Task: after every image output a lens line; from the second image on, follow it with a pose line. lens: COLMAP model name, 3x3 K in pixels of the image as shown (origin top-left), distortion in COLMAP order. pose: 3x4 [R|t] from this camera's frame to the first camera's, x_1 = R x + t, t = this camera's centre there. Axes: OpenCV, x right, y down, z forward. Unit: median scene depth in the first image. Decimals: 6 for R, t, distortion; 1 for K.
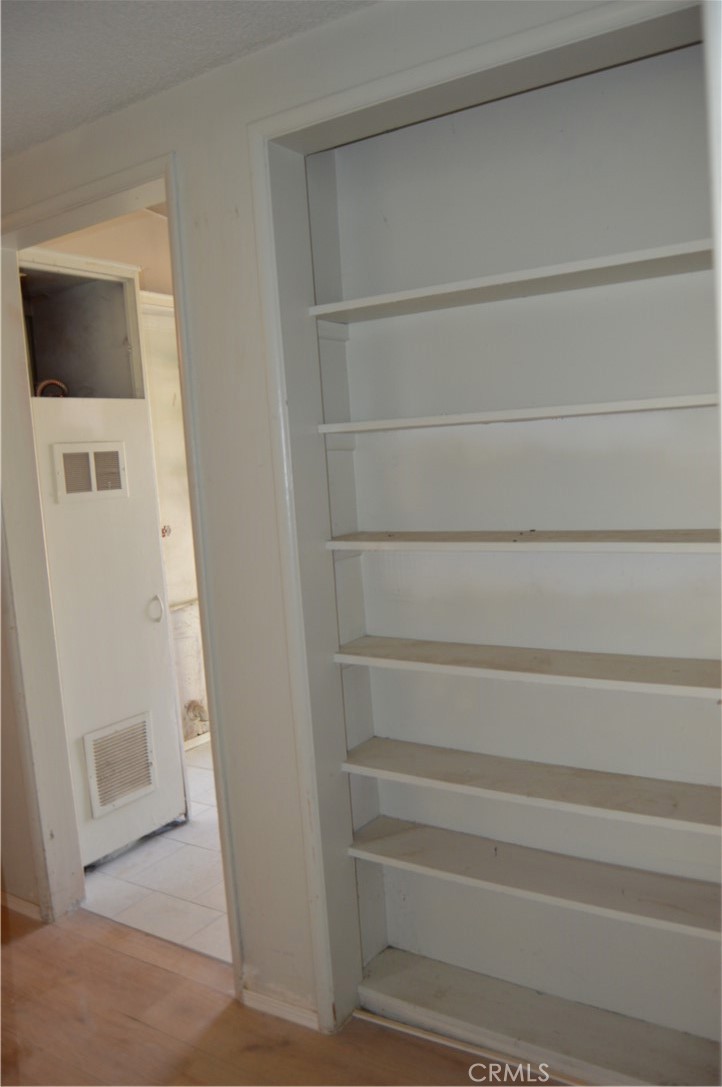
lens RADIAL K [[868.6, 0, 359.9], [0, 868.6, 548.1], [0, 0, 1]] dist [-0.093482, 0.032013]
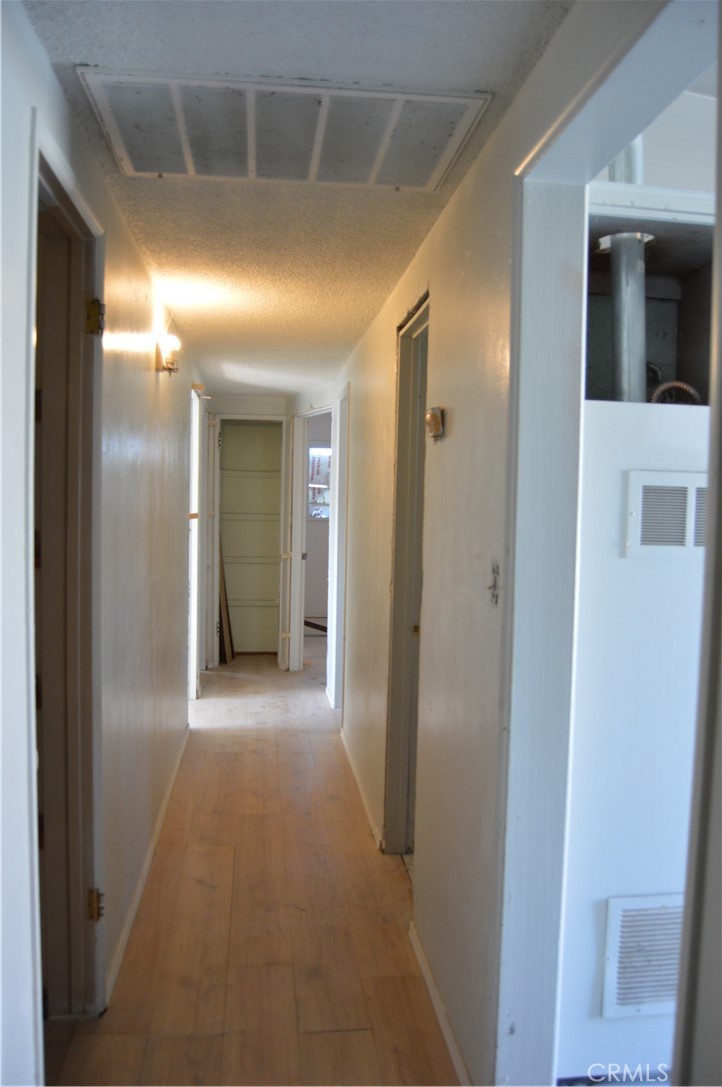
lens RADIAL K [[868.6, 0, 361.8], [0, 868.6, 533.4], [0, 0, 1]] dist [-0.093482, 0.032013]
pose [[0.640426, 0.119760, -0.758625, 0.028678], [-0.146625, 0.988665, 0.032295, -0.060460], [0.753893, 0.090551, 0.650727, 0.383830]]
